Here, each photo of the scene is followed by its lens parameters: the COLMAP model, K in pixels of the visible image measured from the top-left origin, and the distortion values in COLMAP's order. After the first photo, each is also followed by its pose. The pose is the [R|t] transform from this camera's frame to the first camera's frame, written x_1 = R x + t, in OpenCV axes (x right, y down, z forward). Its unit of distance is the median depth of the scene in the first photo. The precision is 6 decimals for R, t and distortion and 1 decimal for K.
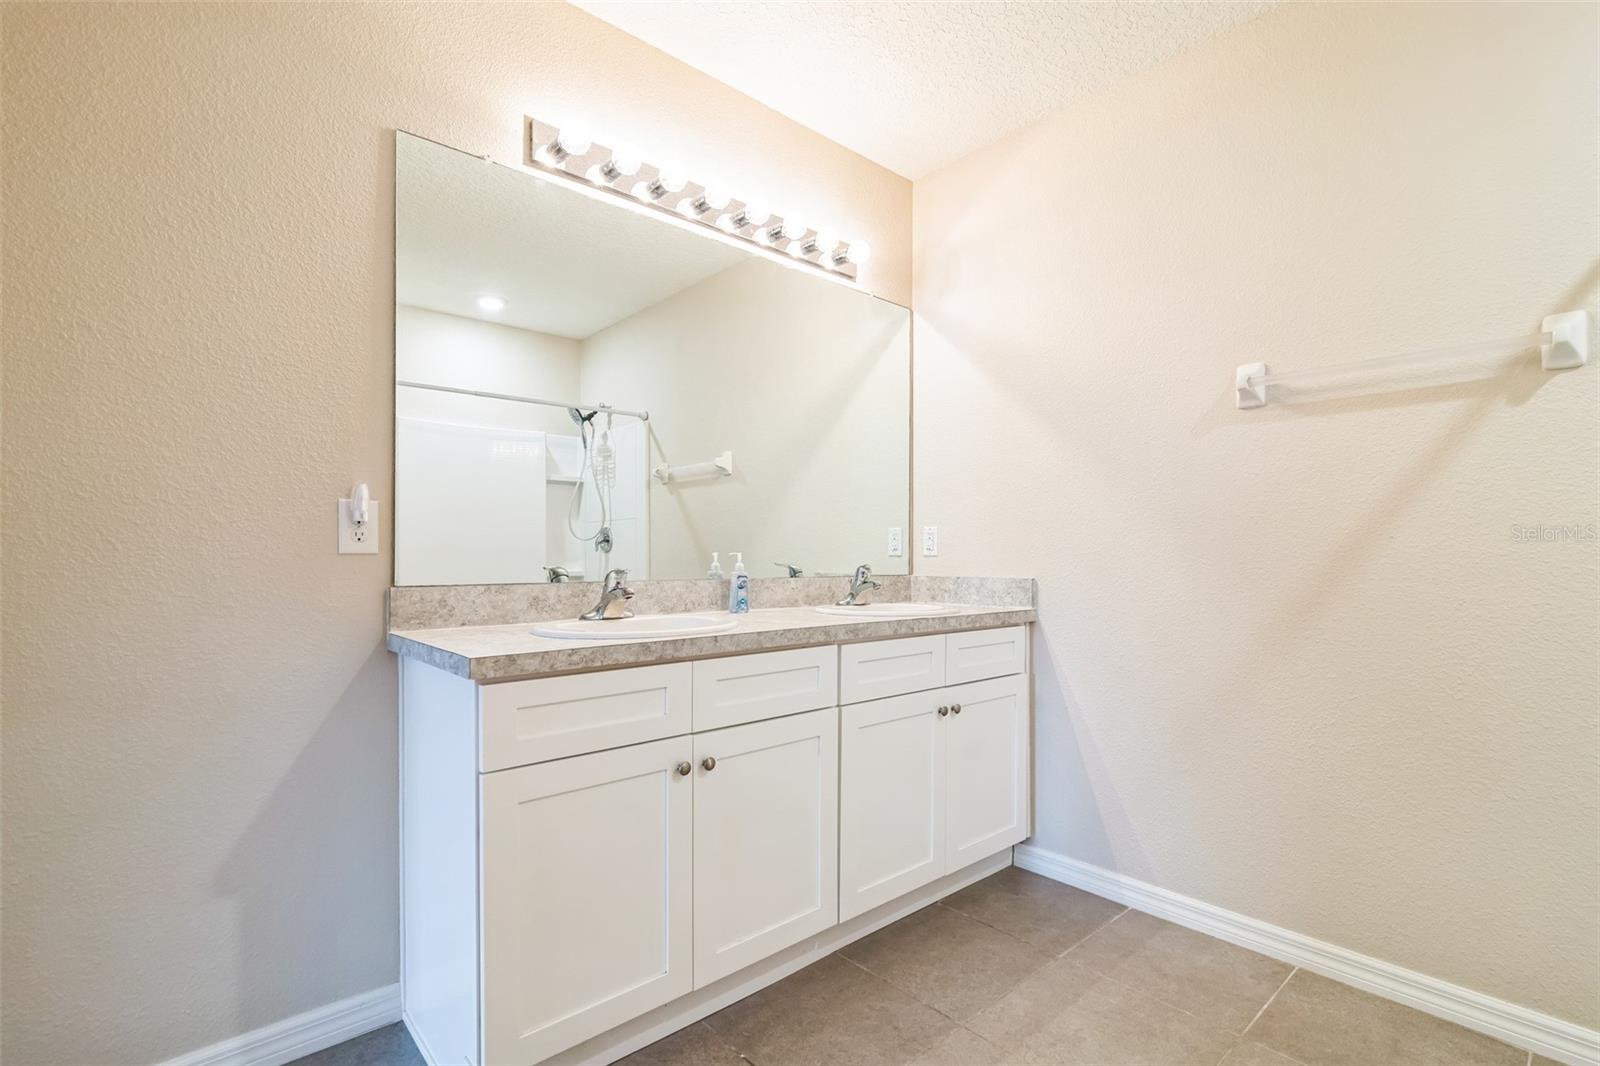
lens RADIAL K [[731.0, 0, 774.0], [0, 731.0, 567.8], [0, 0, 1]] dist [-0.001794, 0.000037]
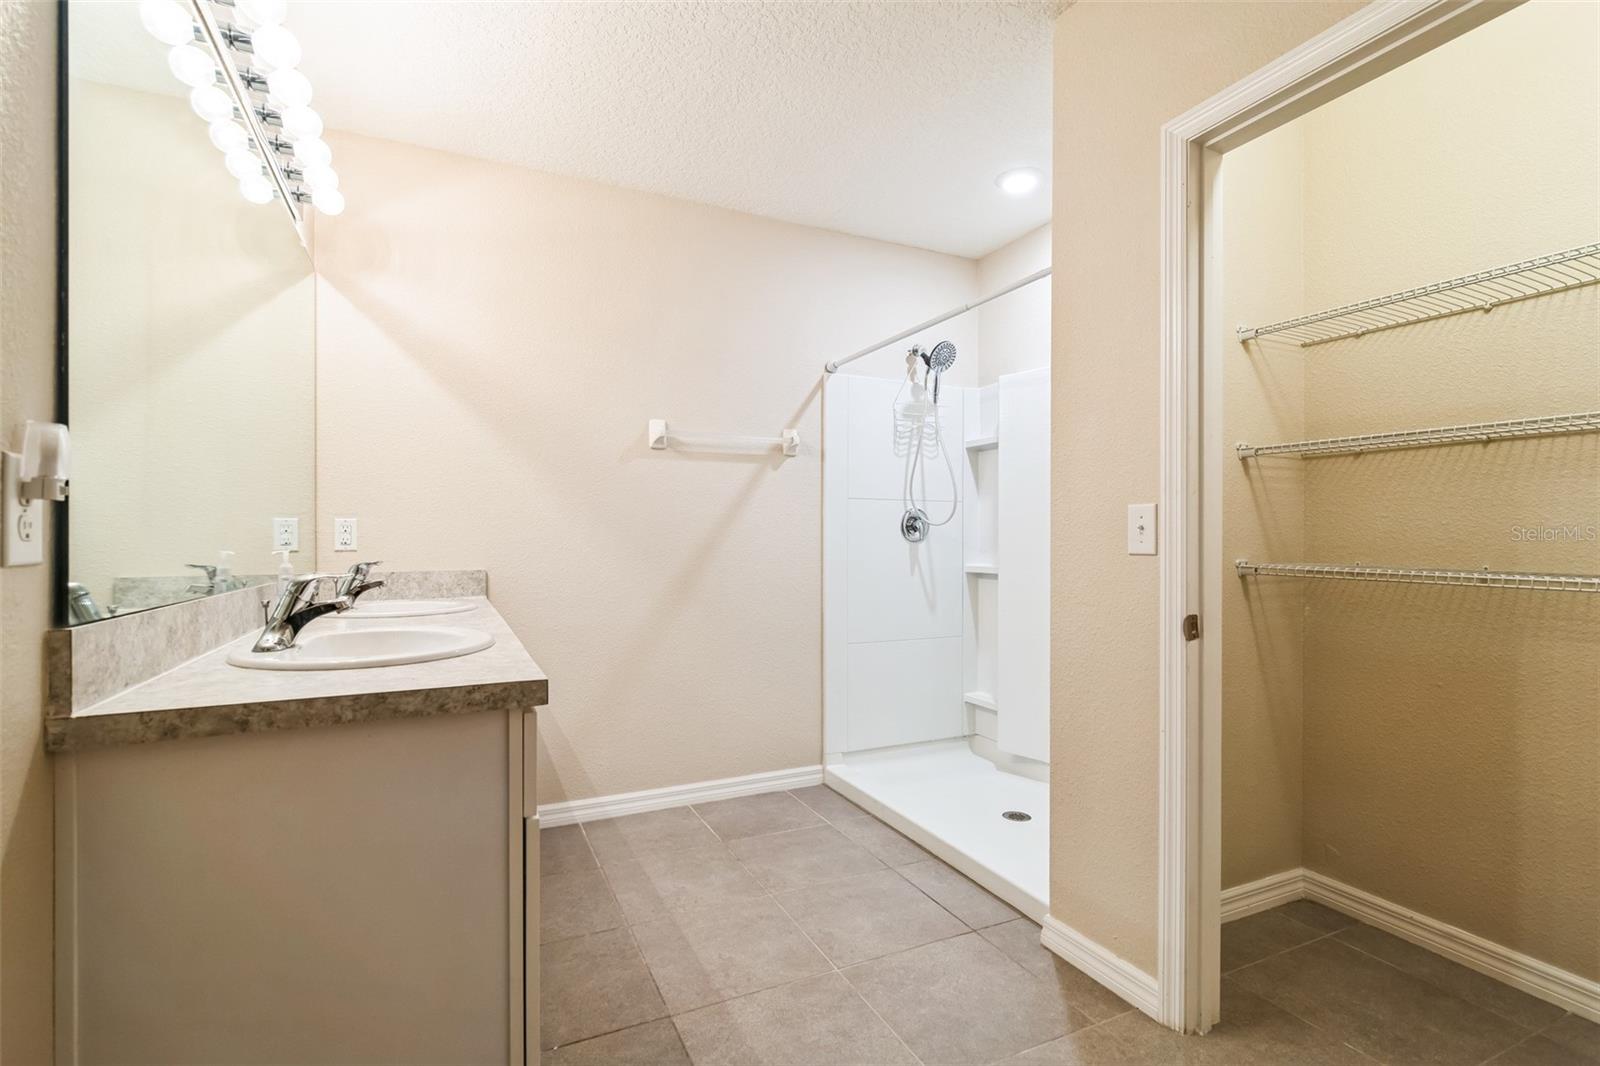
lens RADIAL K [[731.0, 0, 795.7], [0, 731.0, 545.6], [0, 0, 1]] dist [-0.001794, 0.000037]
pose [[0.293604, -0.011412, 0.955859, -0.729113], [0.023276, 0.999718, 0.004787, -0.020671], [-0.955644, 0.020843, 0.293787, 0.297811]]
